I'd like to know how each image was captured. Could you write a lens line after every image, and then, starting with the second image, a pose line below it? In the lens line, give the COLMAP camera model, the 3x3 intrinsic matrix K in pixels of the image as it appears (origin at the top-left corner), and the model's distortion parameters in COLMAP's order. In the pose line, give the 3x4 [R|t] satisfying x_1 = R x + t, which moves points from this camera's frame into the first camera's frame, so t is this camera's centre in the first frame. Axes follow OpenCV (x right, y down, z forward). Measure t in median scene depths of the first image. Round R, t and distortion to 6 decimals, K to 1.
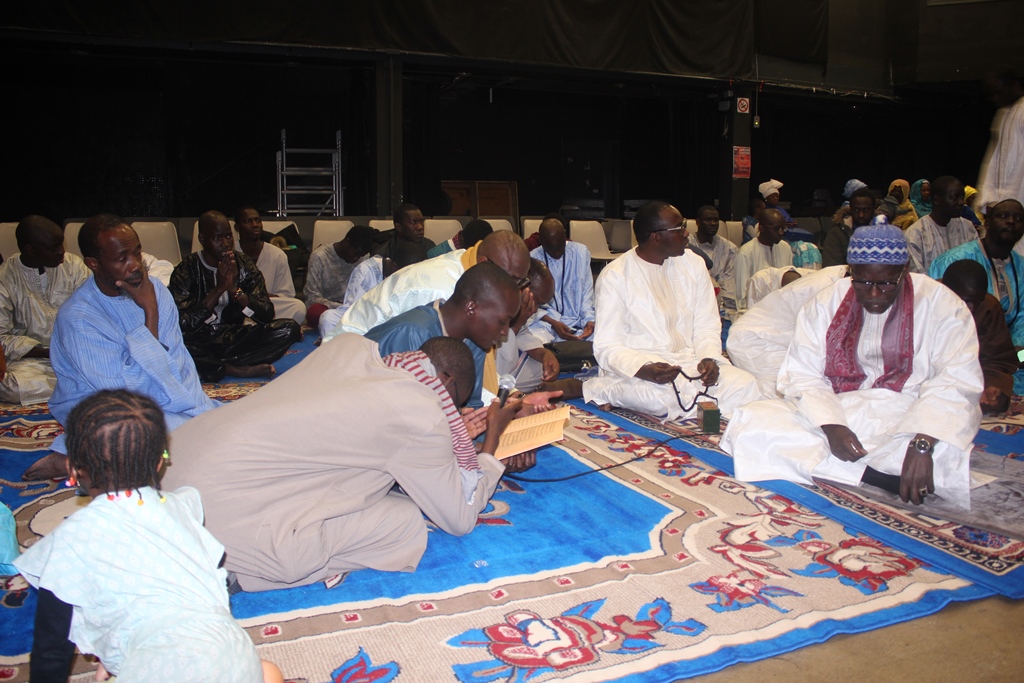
lens RADIAL K [[858.0, 0, 510.2], [0, 858.0, 327.5], [0, 0, 1]] dist [-0.158158, 0.125772]
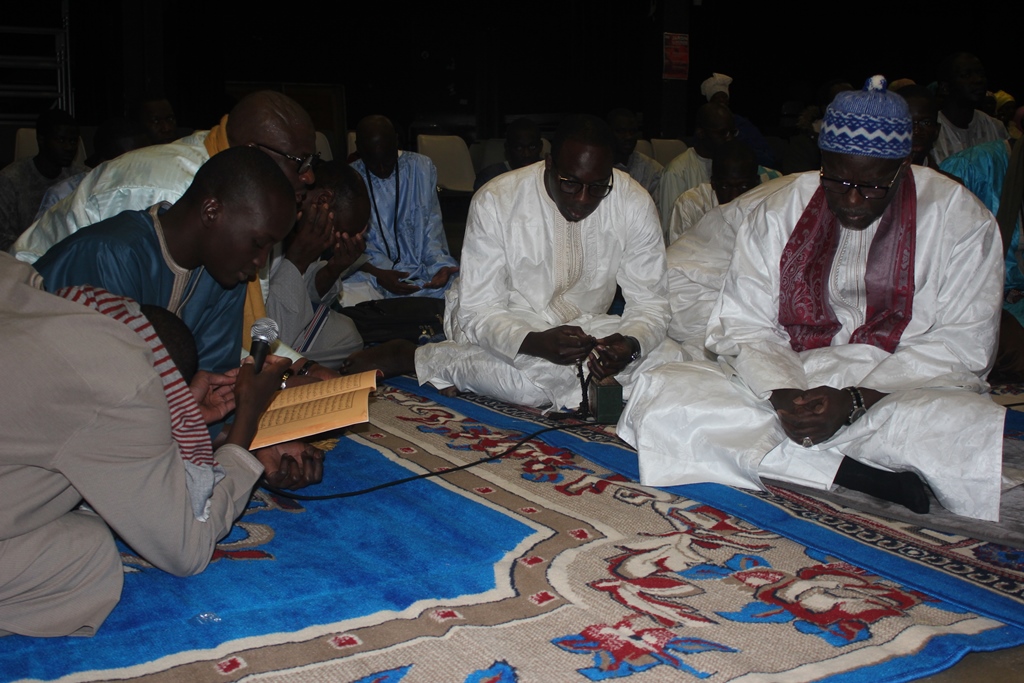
lens RADIAL K [[1234.8, 0, 520.7], [0, 1234.8, 341.0], [0, 0, 1]] dist [-0.065031, 0.000000]
pose [[0.991382, -0.010153, 0.130609, 0.061586], [0.008331, 0.999860, 0.014486, 0.061532], [-0.130738, -0.013273, 0.991328, 0.100108]]
